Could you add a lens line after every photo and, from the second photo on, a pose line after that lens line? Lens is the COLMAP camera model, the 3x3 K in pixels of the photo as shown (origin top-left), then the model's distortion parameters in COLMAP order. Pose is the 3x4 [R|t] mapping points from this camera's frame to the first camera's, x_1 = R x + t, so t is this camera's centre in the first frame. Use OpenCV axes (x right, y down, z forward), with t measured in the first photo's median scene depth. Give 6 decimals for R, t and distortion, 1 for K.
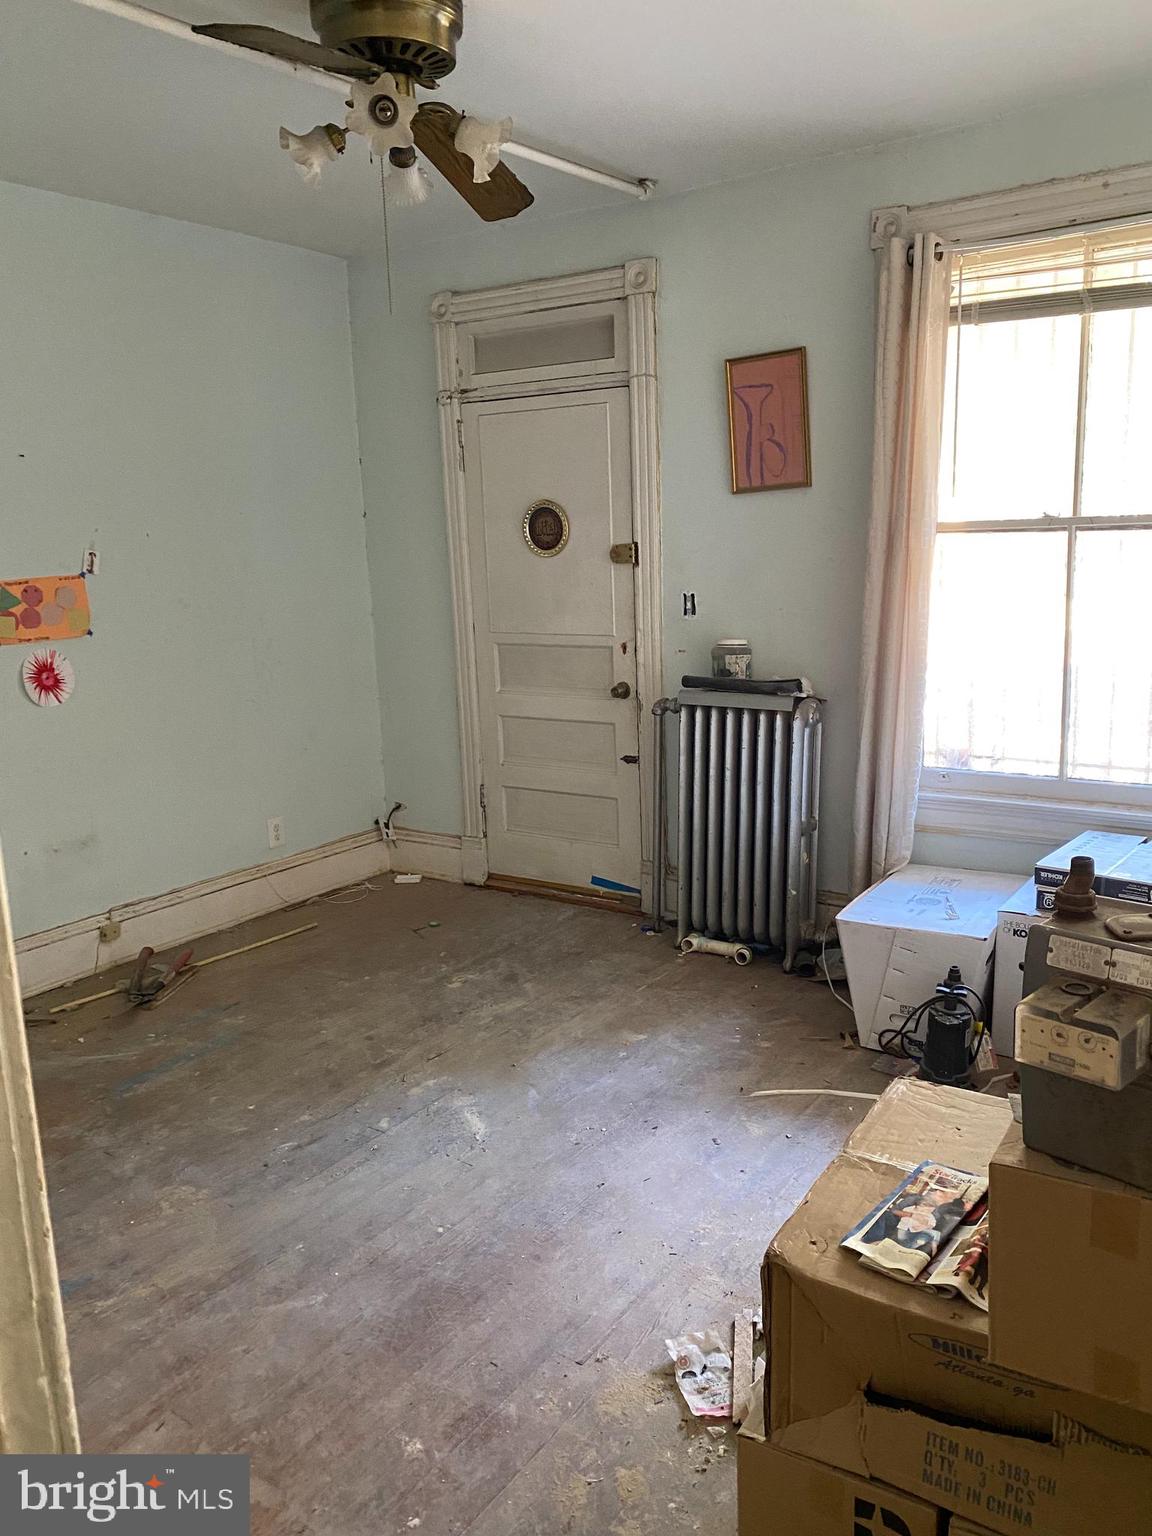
lens RADIAL K [[1200.7, 0, 597.5], [0, 1200.7, 769.2], [0, 0, 1]] dist [0.096890, -0.142947]
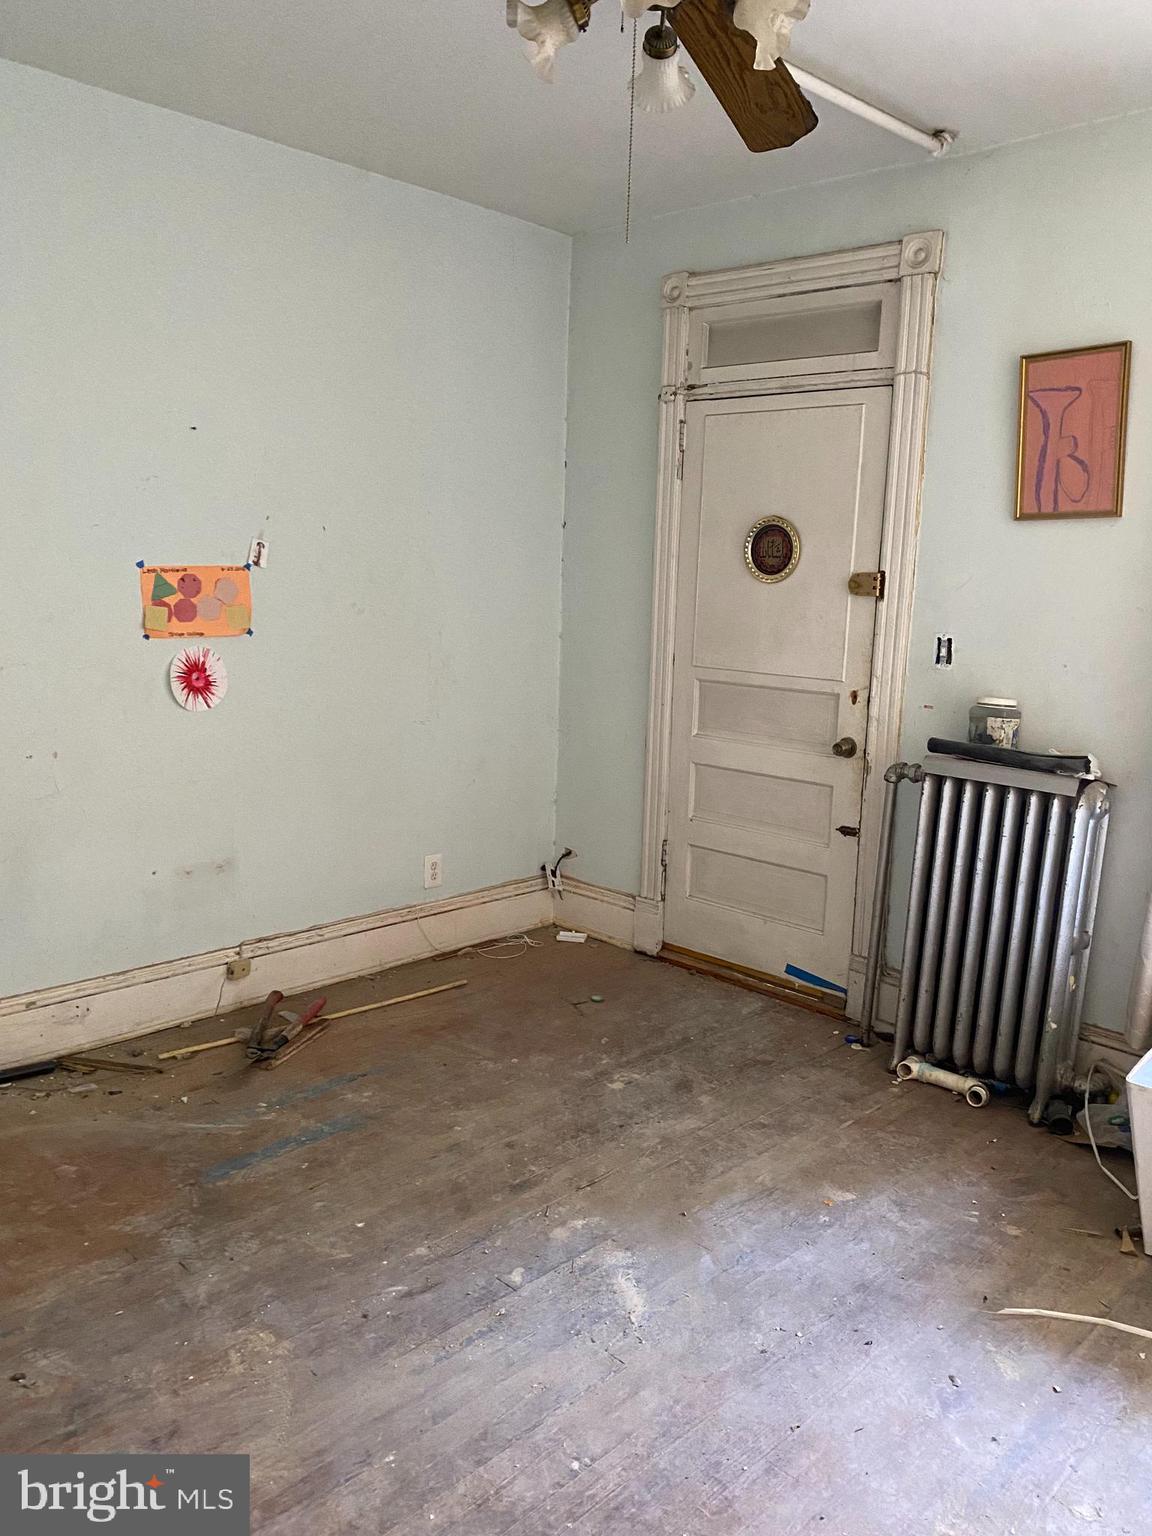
lens RADIAL K [[1219.1, 0, 601.7], [0, 1219.1, 769.1], [0, 0, 1]] dist [0.045229, -0.010183]
pose [[0.986001, 0.091675, -0.139278, -0.032311], [-0.095623, 0.995176, -0.021912, -0.018792], [0.136597, 0.034924, 0.990011, 0.164820]]
